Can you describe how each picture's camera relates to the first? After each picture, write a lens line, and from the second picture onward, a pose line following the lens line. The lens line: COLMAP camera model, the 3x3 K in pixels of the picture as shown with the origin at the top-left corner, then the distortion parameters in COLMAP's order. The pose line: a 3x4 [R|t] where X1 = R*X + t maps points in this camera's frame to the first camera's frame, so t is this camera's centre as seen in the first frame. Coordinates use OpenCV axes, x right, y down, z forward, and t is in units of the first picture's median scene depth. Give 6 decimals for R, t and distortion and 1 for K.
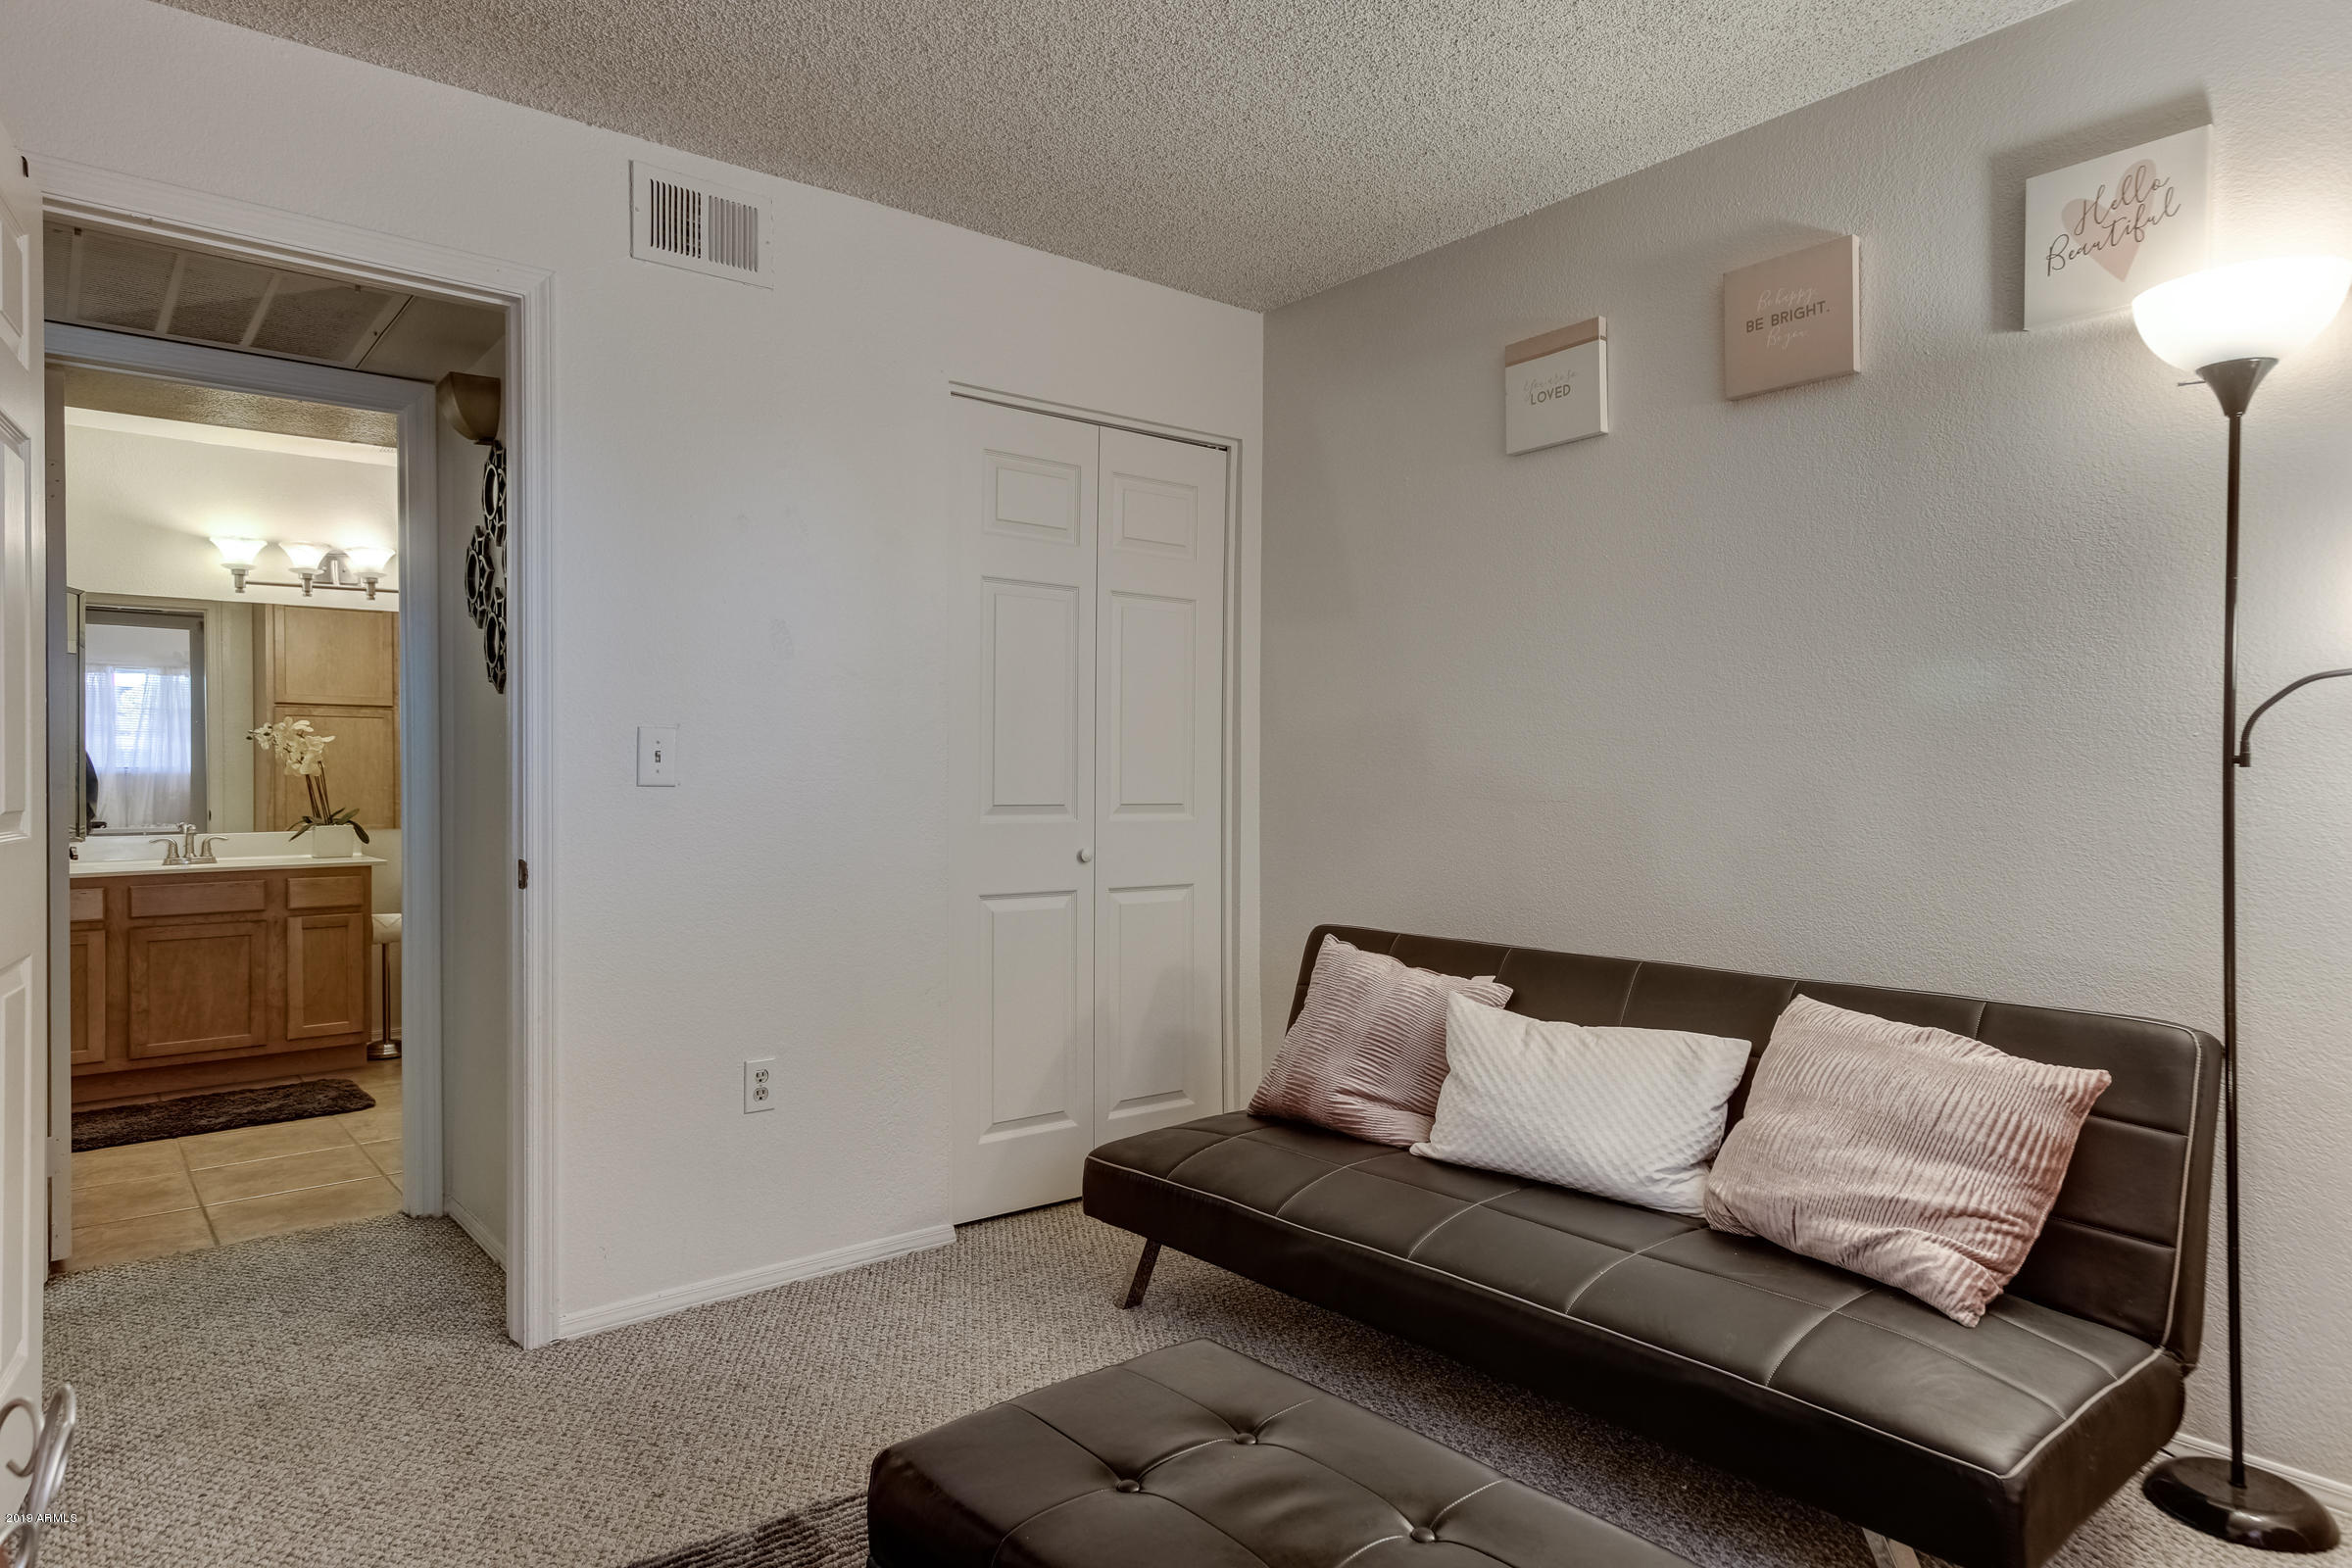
lens RADIAL K [[1350.5, 0, 1163.8], [0, 1350.5, 767.1], [0, 0, 1]] dist [0.003454, 0.000814]
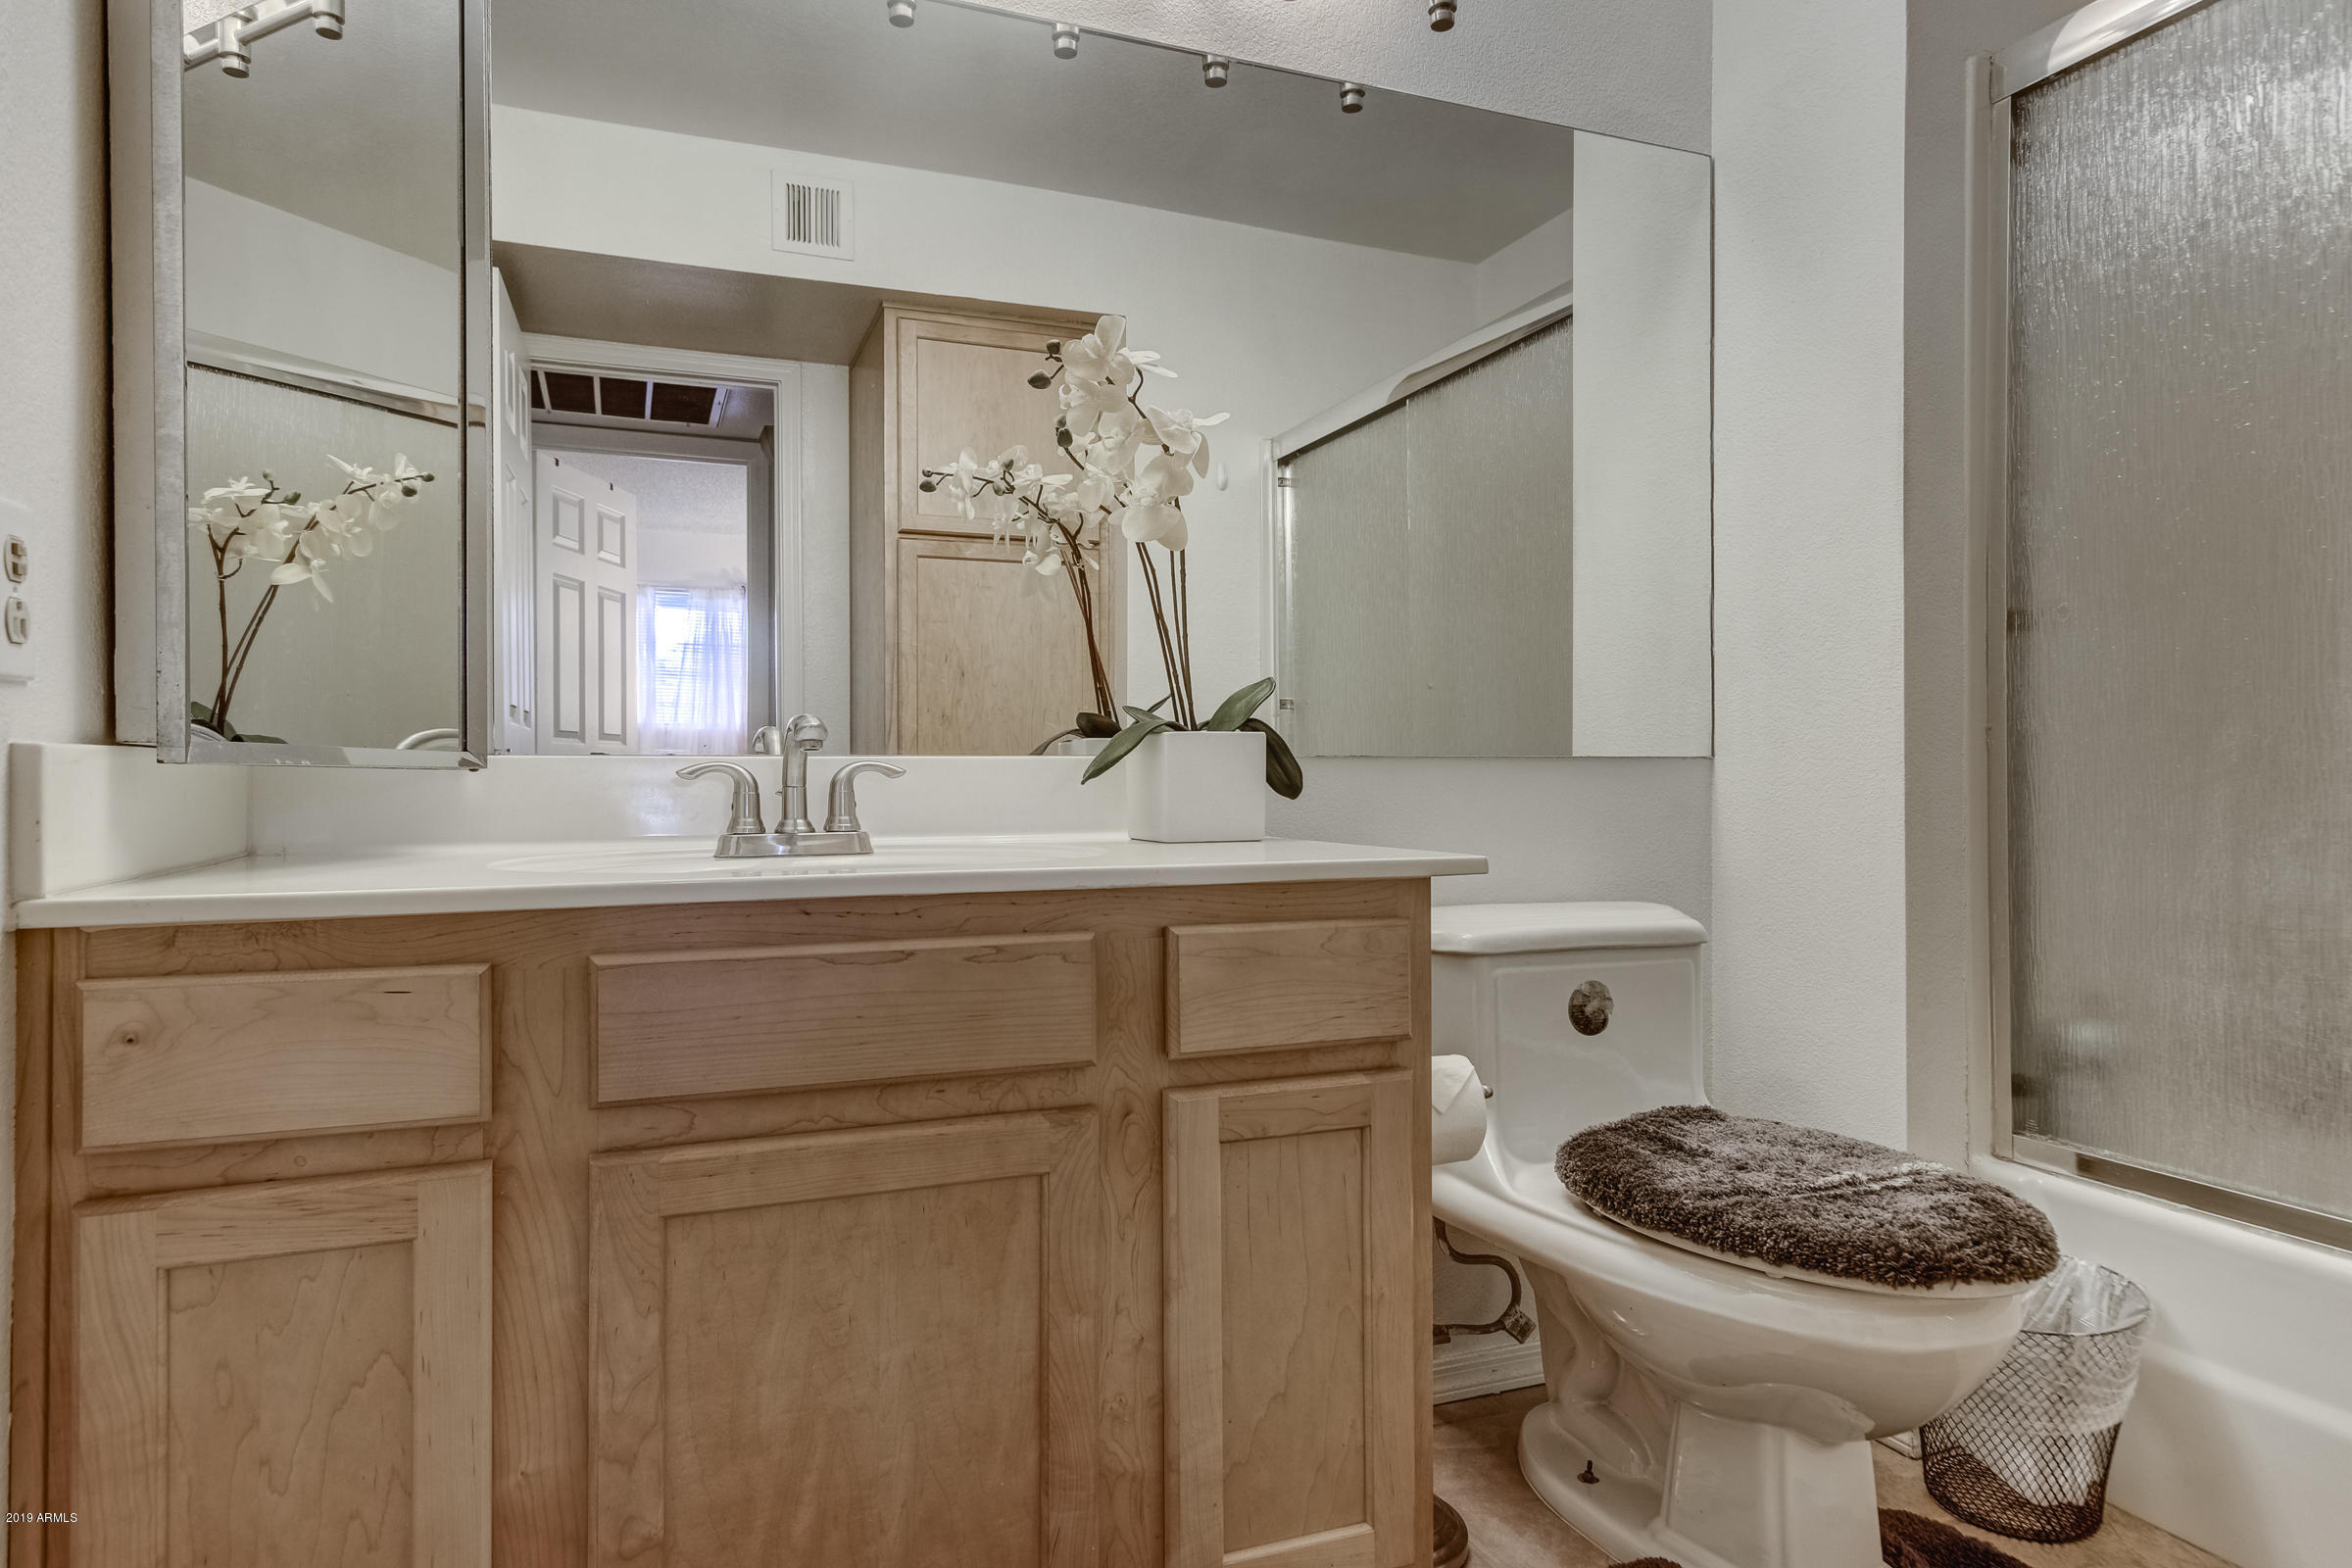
lens RADIAL K [[1350.5, 0, 1163.8], [0, 1350.5, 767.1], [0, 0, 1]] dist [0.003454, 0.000814]
pose [[0.952461, 0.001433, -0.304658, -0.579272], [-0.001669, 0.999998, -0.000513, 0.054839], [0.304657, 0.000997, 0.952462, 0.779121]]
